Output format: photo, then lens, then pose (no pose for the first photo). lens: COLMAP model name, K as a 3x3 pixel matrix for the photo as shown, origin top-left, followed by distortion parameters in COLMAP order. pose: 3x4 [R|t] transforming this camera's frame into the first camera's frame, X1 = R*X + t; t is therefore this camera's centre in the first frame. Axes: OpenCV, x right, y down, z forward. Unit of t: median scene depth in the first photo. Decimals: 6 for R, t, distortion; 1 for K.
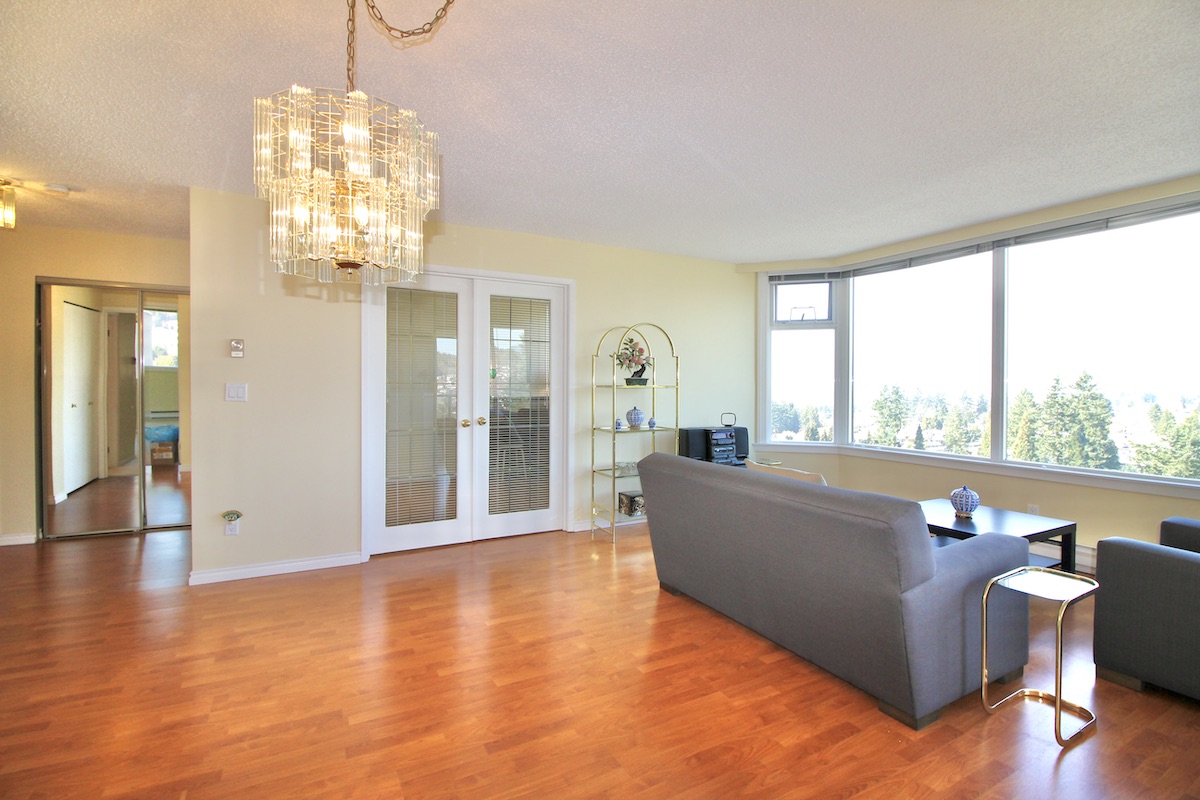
lens RADIAL K [[545.2, 0, 604.7], [0, 545.2, 392.5], [0, 0, 1]] dist [0.000287, -0.011086]
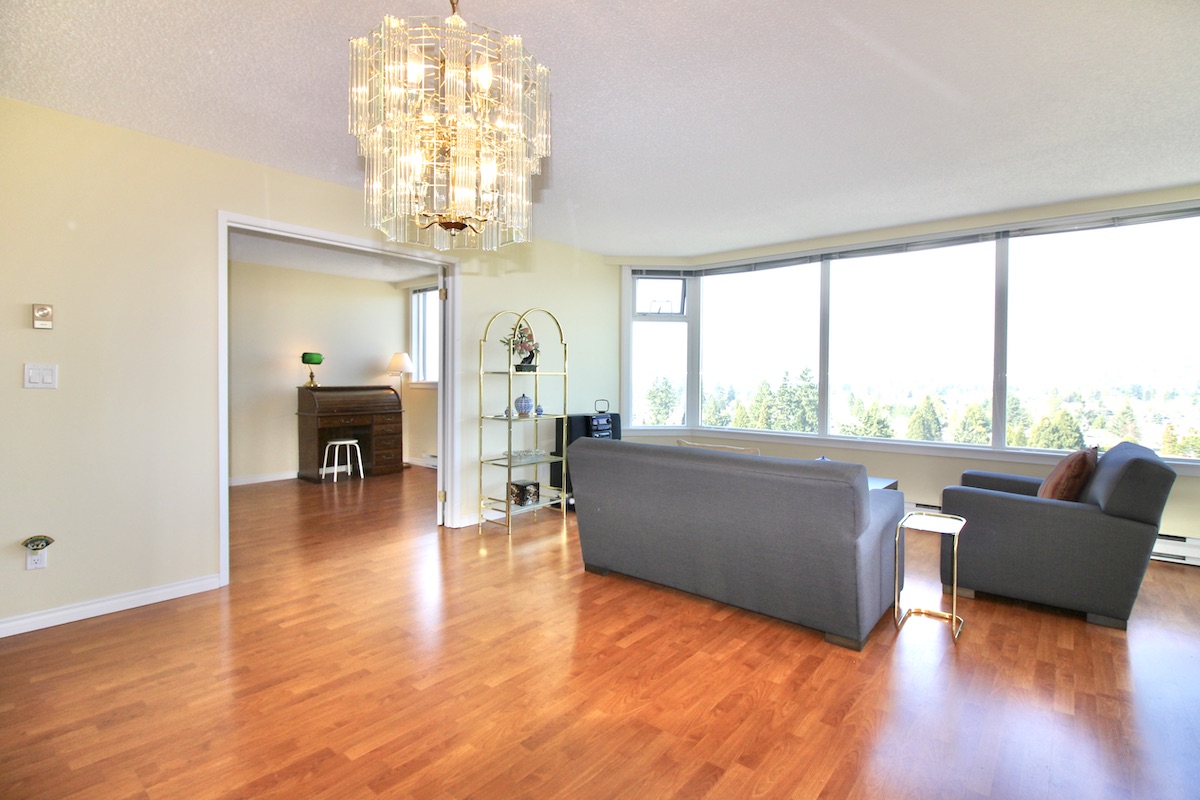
lens RADIAL K [[557.7, 0, 597.3], [0, 557.7, 389.4], [0, 0, 1]] dist [-0.001123, -0.011080]
pose [[0.931885, -0.004636, 0.362723, -0.194137], [0.000758, 0.999941, 0.010832, 0.007740], [-0.362752, -0.009819, 0.931834, 0.022388]]
